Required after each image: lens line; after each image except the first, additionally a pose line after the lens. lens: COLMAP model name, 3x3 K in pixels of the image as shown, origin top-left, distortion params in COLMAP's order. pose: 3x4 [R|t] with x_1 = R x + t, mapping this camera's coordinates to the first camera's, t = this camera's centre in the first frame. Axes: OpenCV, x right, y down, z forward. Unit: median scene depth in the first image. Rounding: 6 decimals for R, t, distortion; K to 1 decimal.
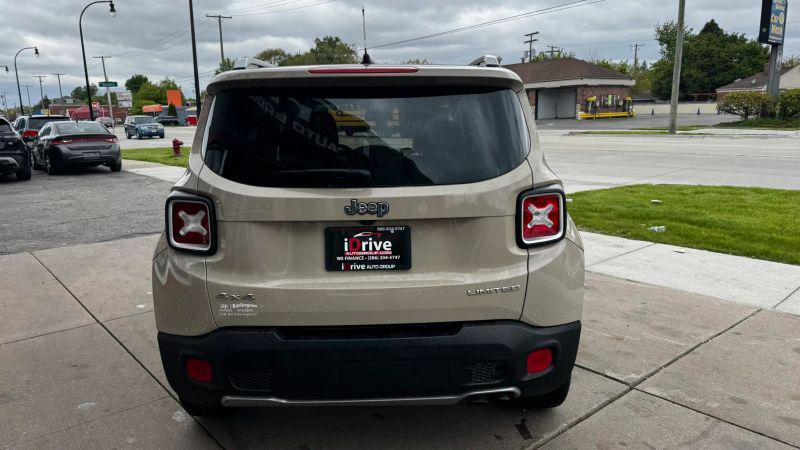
lens RADIAL K [[562.0, 0, 404.2], [0, 562.0, 225.3], [0, 0, 1]] dist [0.050444, -0.059142]
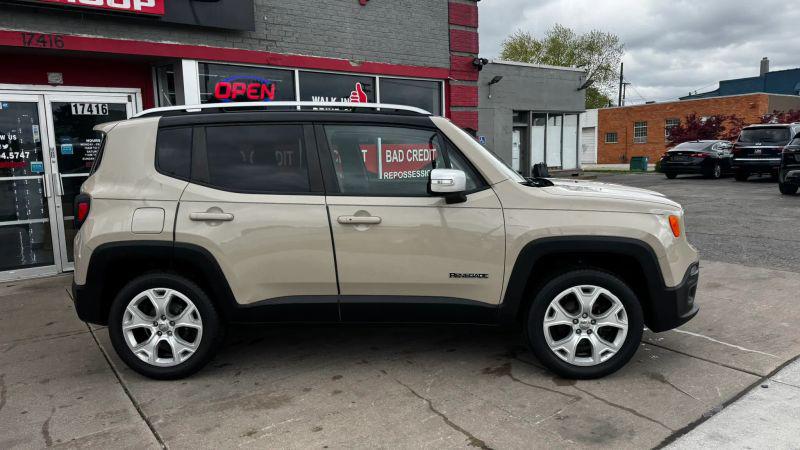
lens RADIAL K [[559.5, 0, 405.8], [0, 559.5, 229.4], [0, 0, 1]] dist [0.065913, -0.083324]
pose [[-0.065393, 0.160648, -0.984843, 1.747097], [-0.160613, 0.972392, 0.169282, -0.384237], [0.984849, 0.169249, -0.037785, 1.915748]]
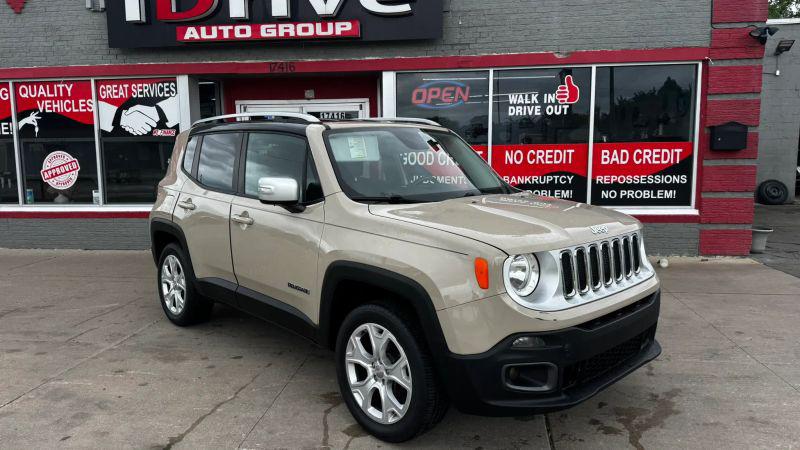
lens RADIAL K [[559.5, 0, 400.5], [0, 559.5, 222.7], [0, 0, 1]] dist [0.065913, -0.083324]
pose [[-0.746630, 0.110893, -0.655932, 1.029450], [-0.099185, 0.956431, 0.274595, -0.622513], [0.657804, 0.270079, -0.703101, 3.180175]]
